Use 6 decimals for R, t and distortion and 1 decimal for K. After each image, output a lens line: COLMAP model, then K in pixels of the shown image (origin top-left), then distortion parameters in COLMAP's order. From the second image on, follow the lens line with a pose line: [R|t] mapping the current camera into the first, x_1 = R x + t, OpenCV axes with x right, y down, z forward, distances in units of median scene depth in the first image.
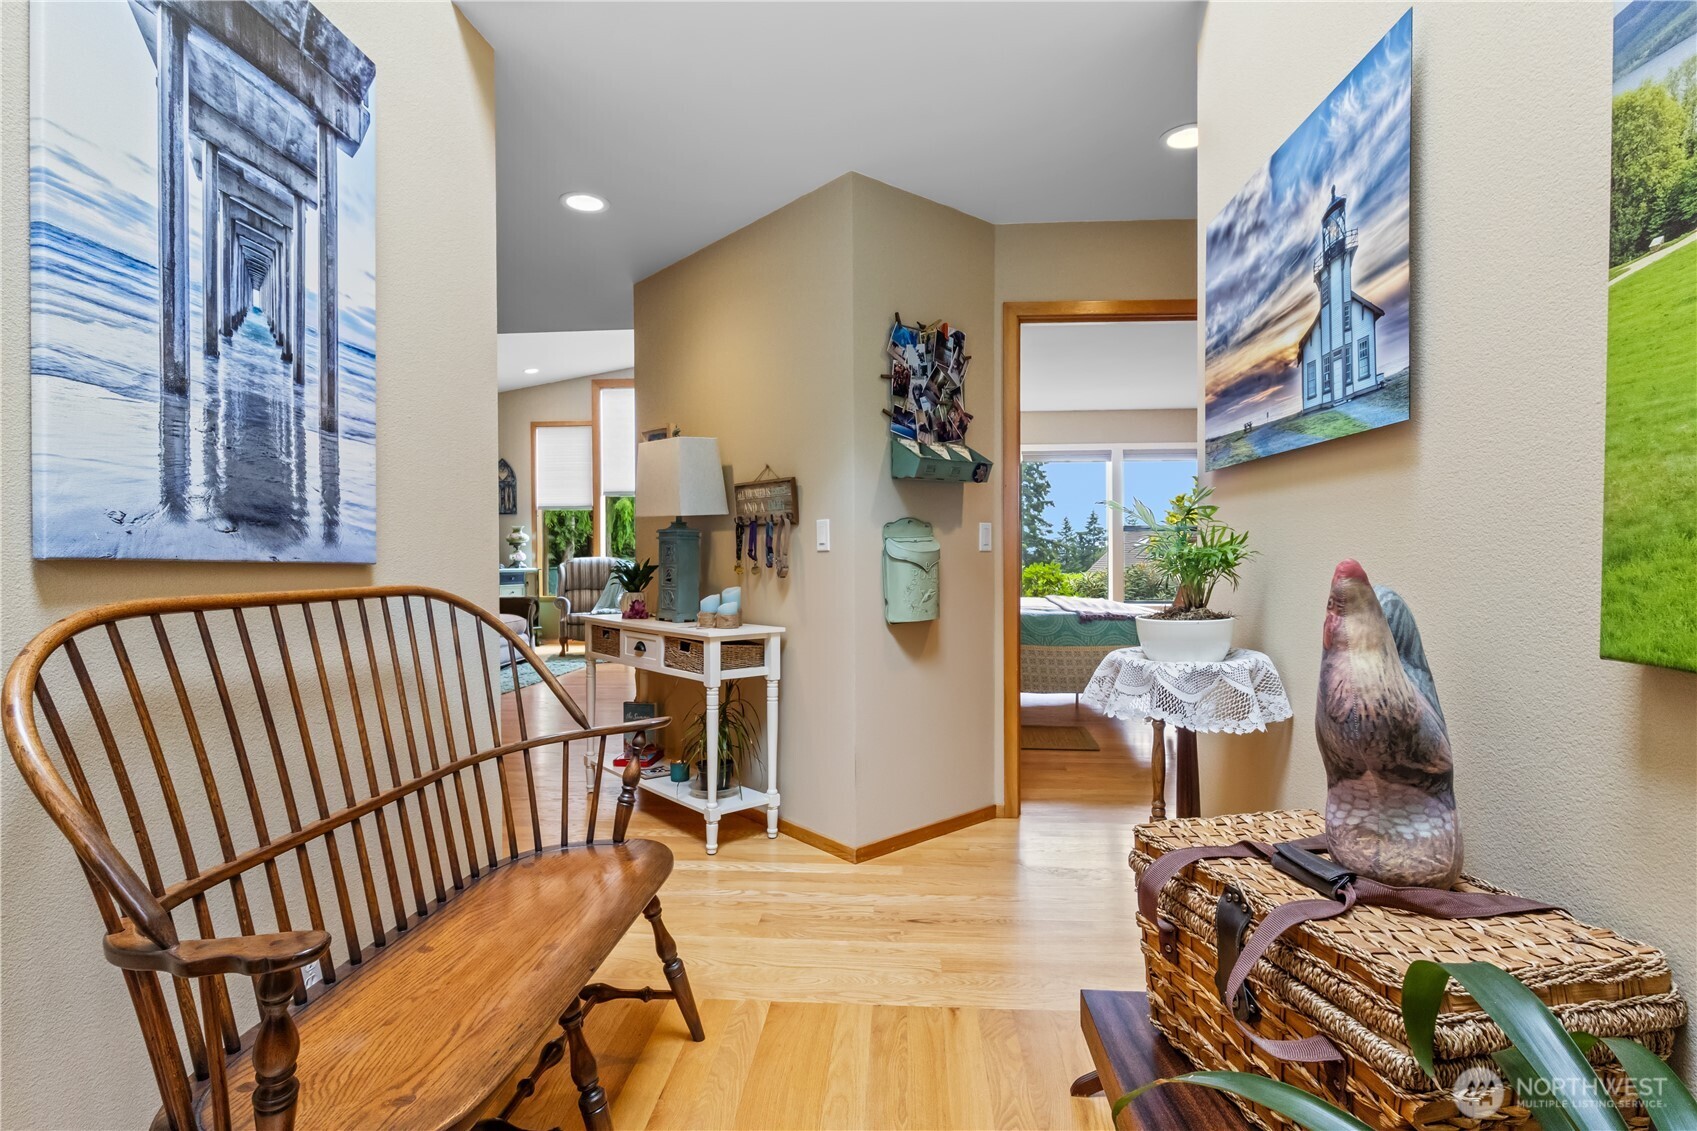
lens RADIAL K [[839.4, 0, 848.6], [0, 839.4, 544.8], [0, 0, 1]] dist [-0.000794, 0.001562]
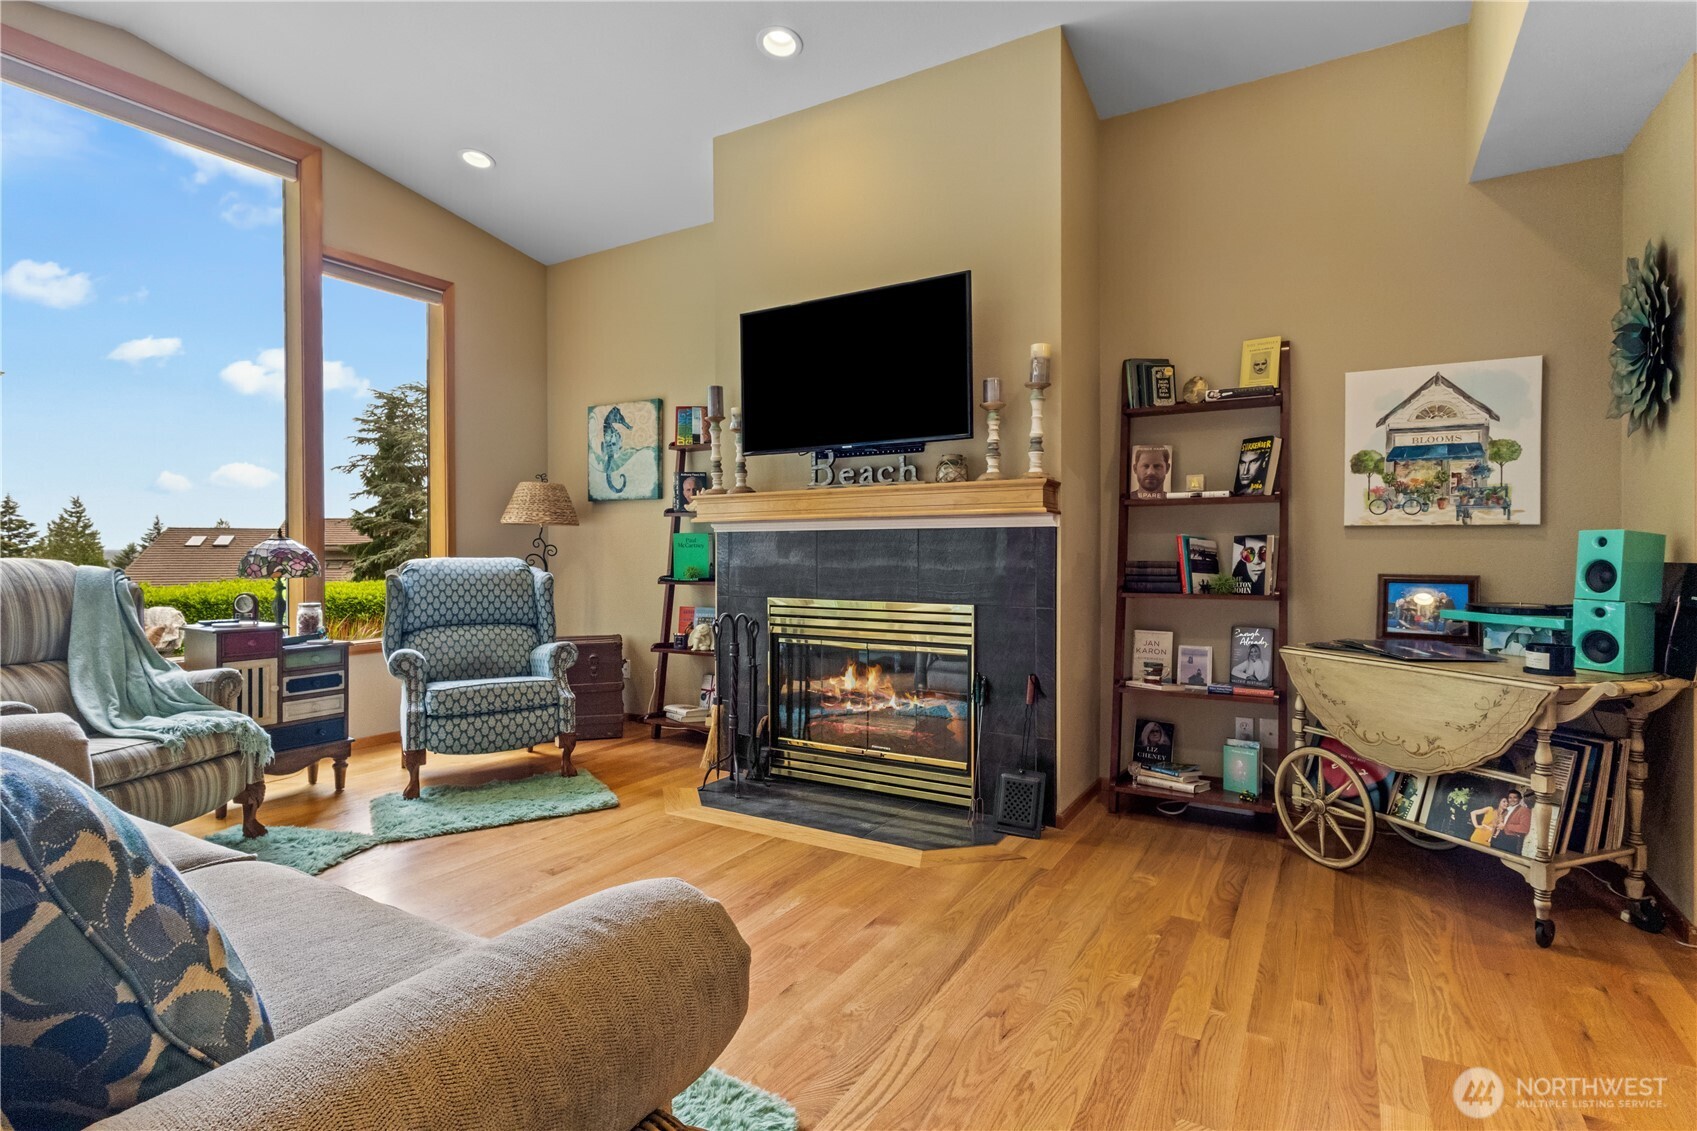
lens RADIAL K [[833.0, 0, 848.7], [0, 833.0, 554.7], [0, 0, 1]] dist [-0.000699, -0.000305]
pose [[0.453865, 0.002406, 0.891067, -0.412226], [-0.010582, 0.999940, 0.002690, 0.008307], [-0.891008, -0.010650, 0.453863, 0.562251]]
